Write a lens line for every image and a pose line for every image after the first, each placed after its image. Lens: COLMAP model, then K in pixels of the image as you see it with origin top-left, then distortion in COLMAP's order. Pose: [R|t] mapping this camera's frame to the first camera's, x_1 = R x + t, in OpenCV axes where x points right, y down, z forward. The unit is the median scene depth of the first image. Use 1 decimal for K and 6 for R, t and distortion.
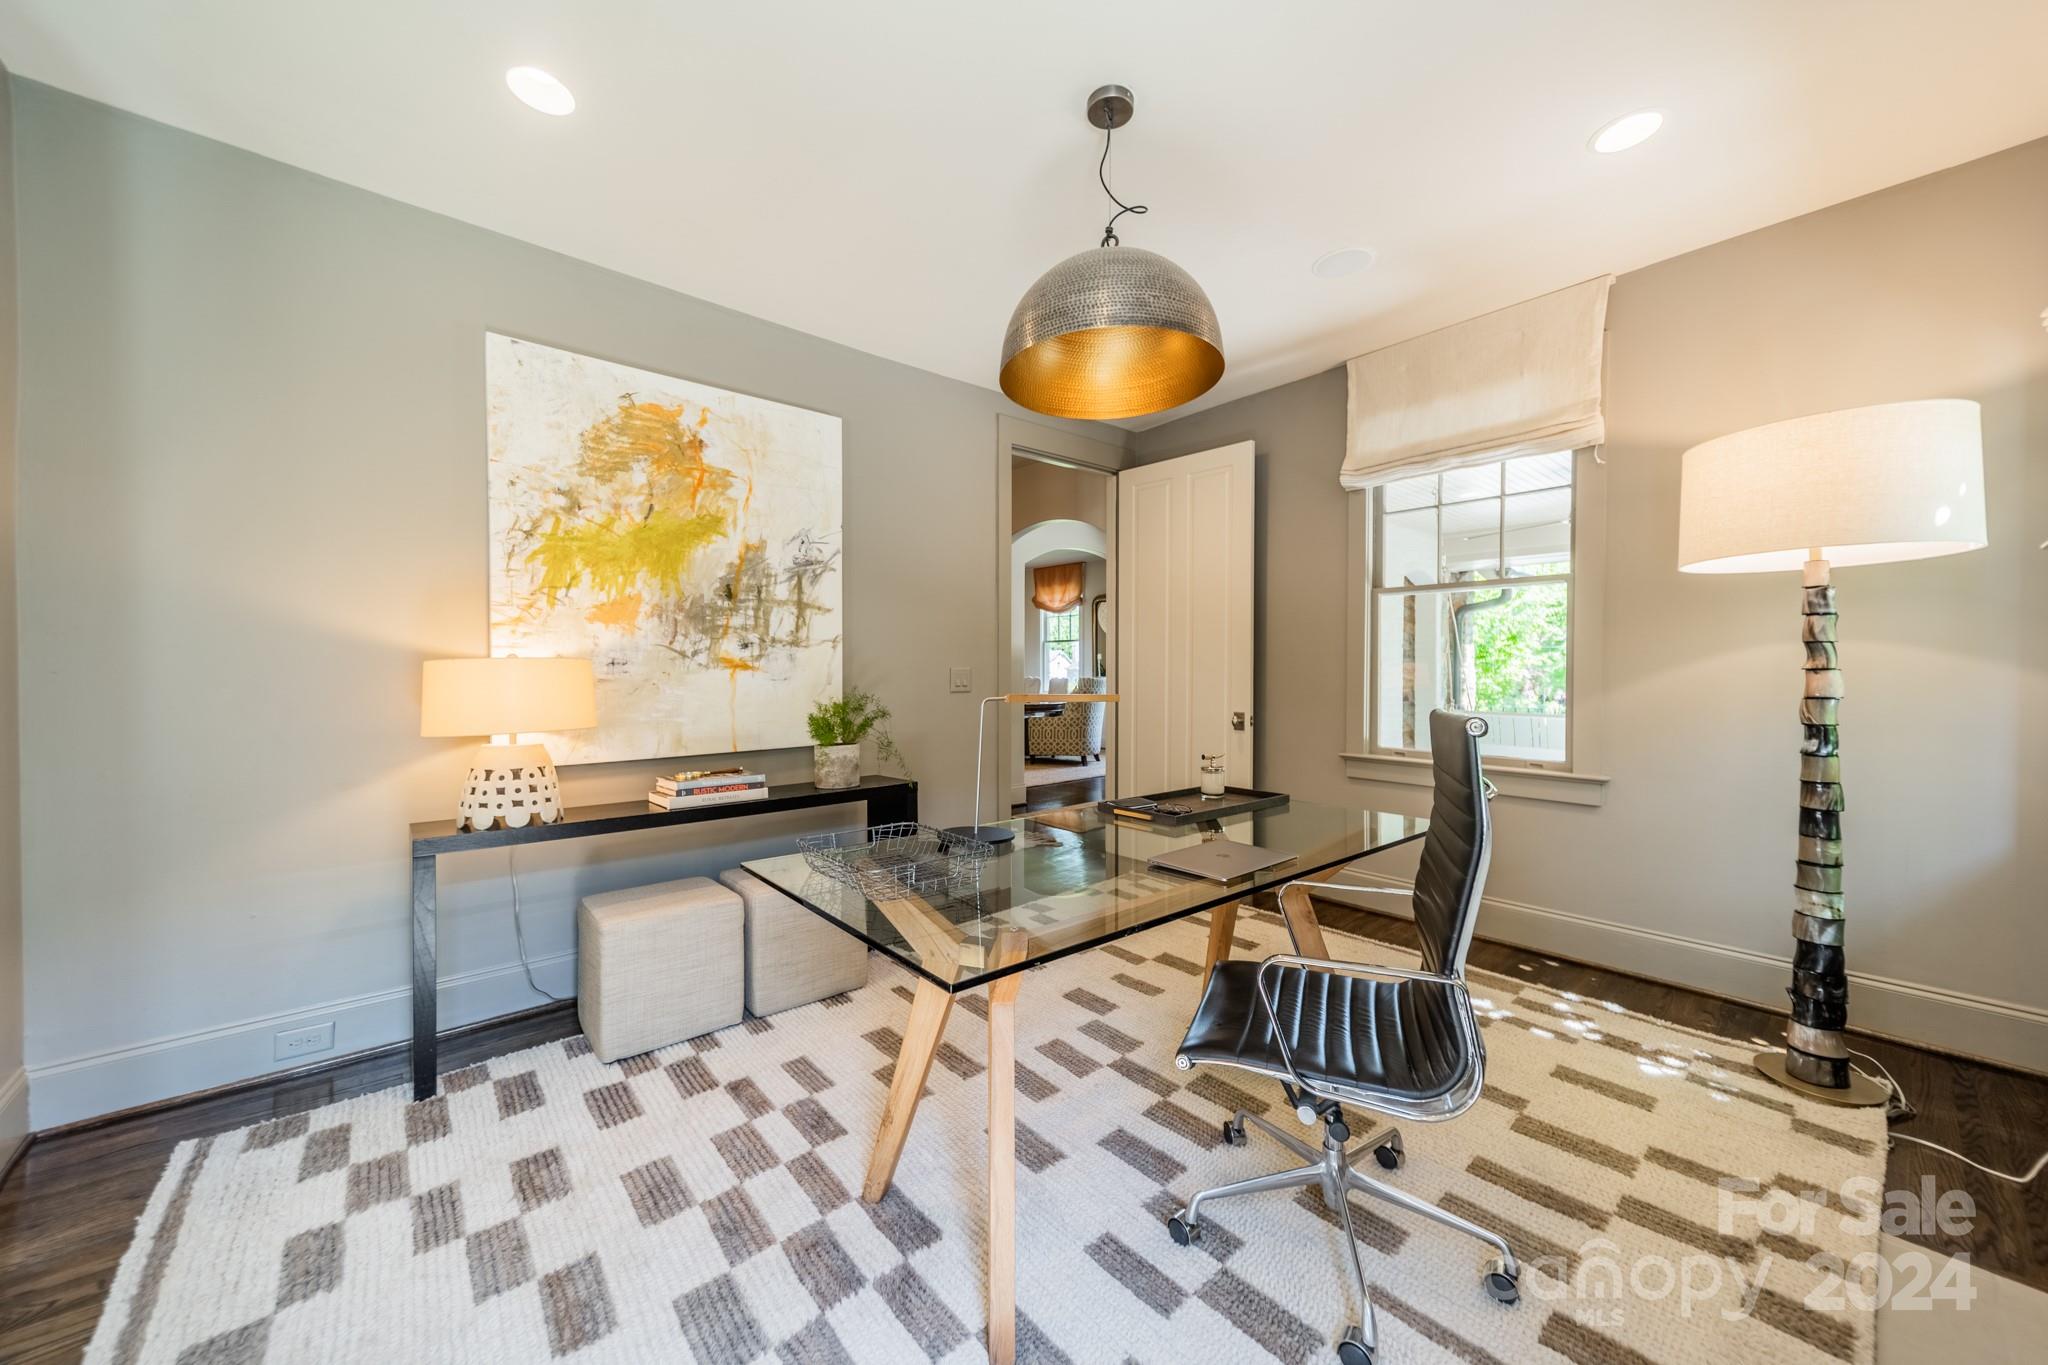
lens RADIAL K [[721.1, 0, 1028.2], [0, 721.1, 670.9], [0, 0, 1]] dist [0.006688, 0.000241]
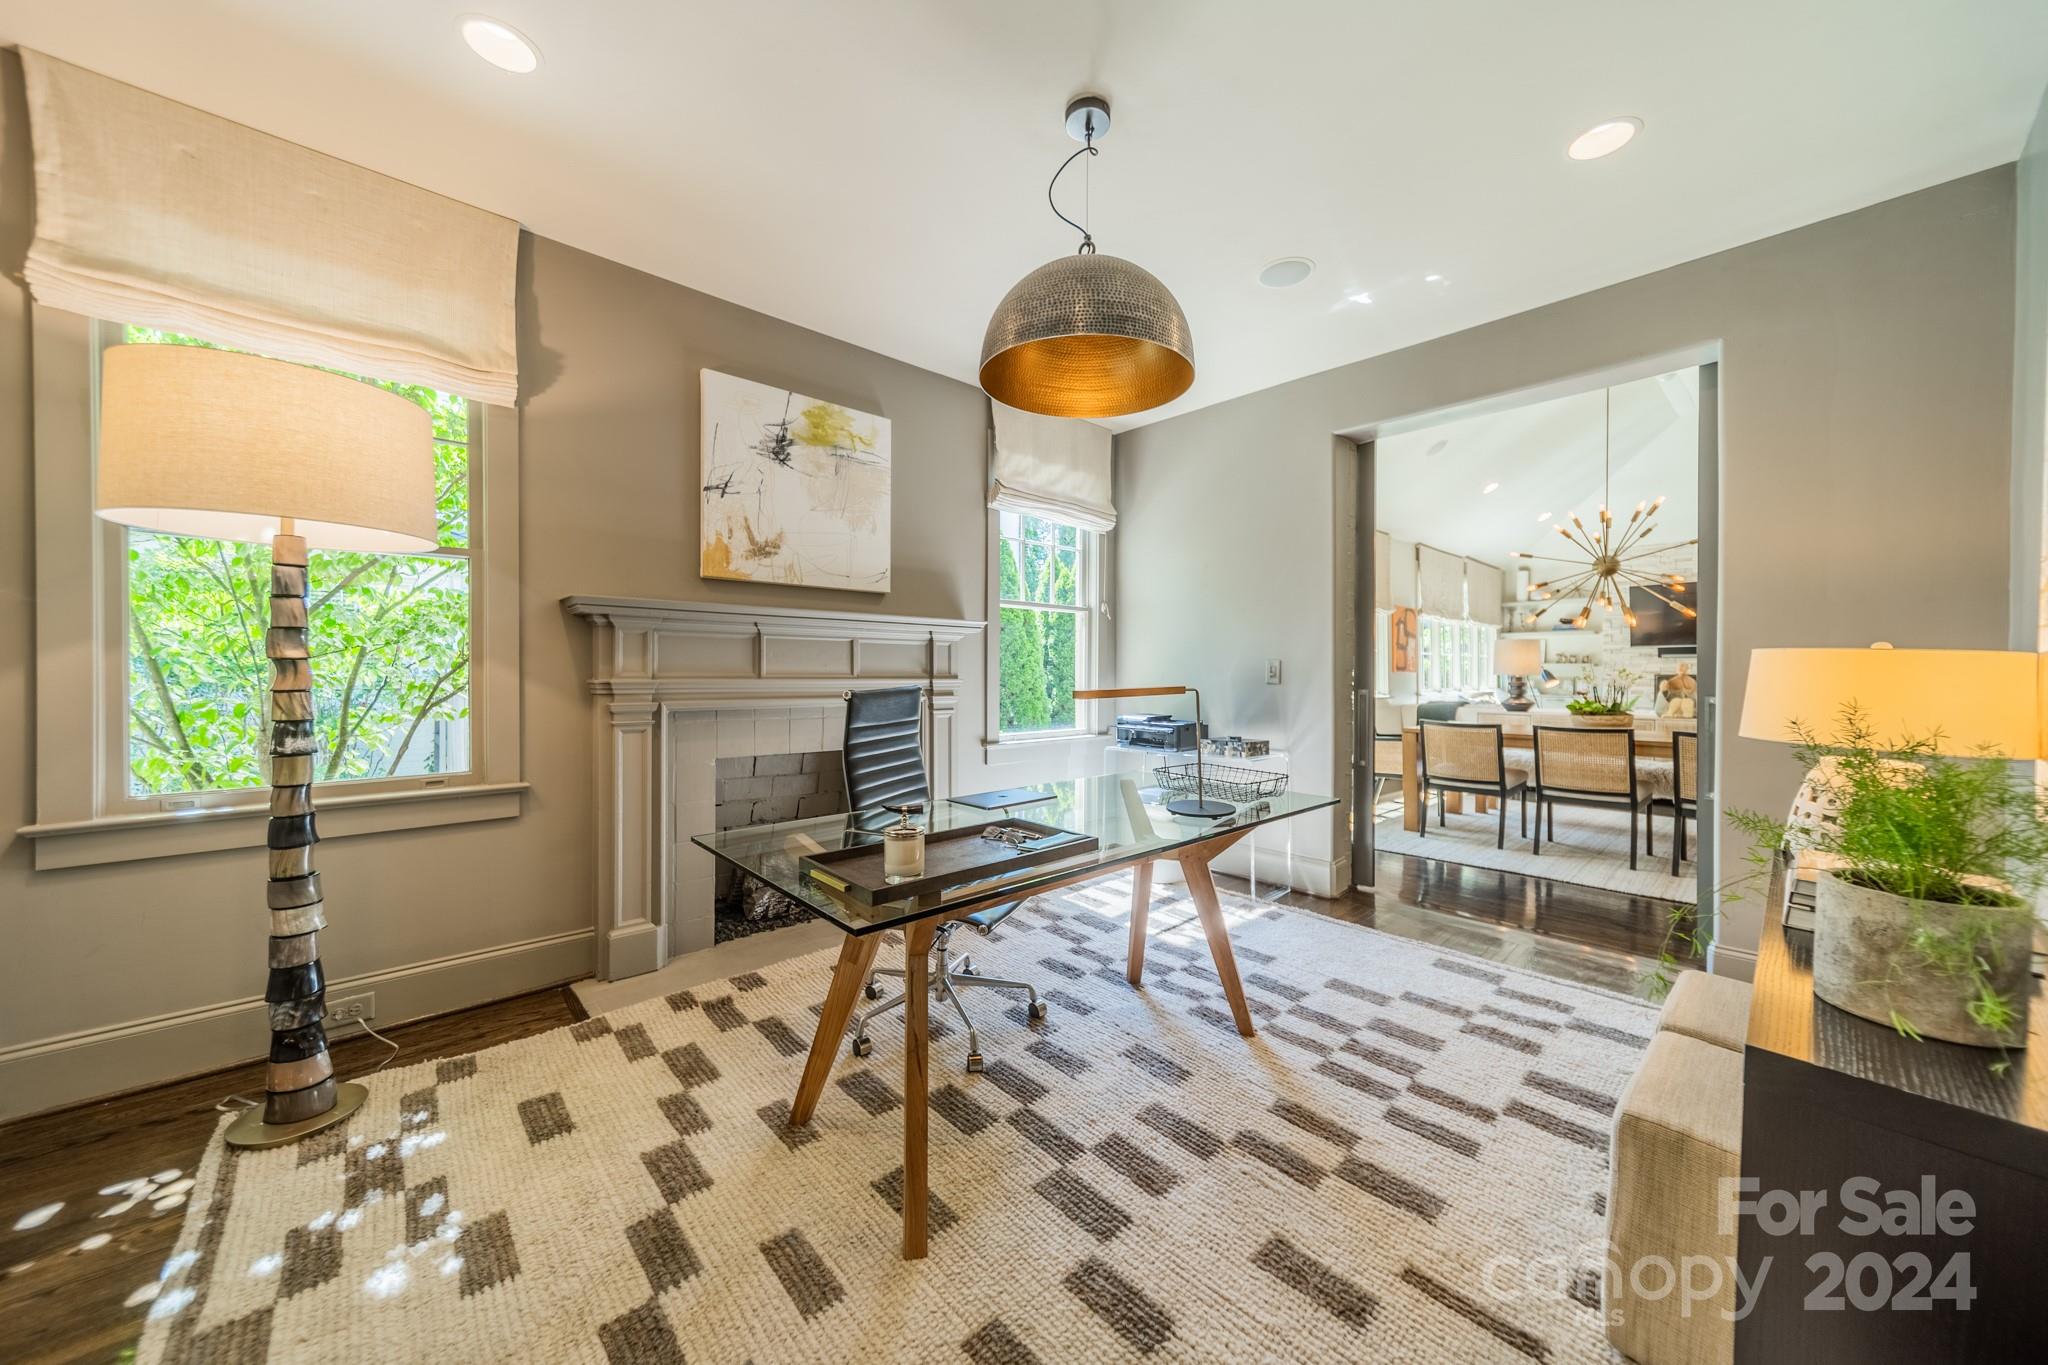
lens RADIAL K [[721.1, 0, 1026.6], [0, 721.1, 674.9], [0, 0, 1]] dist [0.006688, 0.000241]
pose [[-0.999601, -0.004347, -0.027926, 0.224984], [-0.004888, 0.999801, 0.019324, -0.002467], [0.027837, 0.019453, -0.999423, 2.014333]]
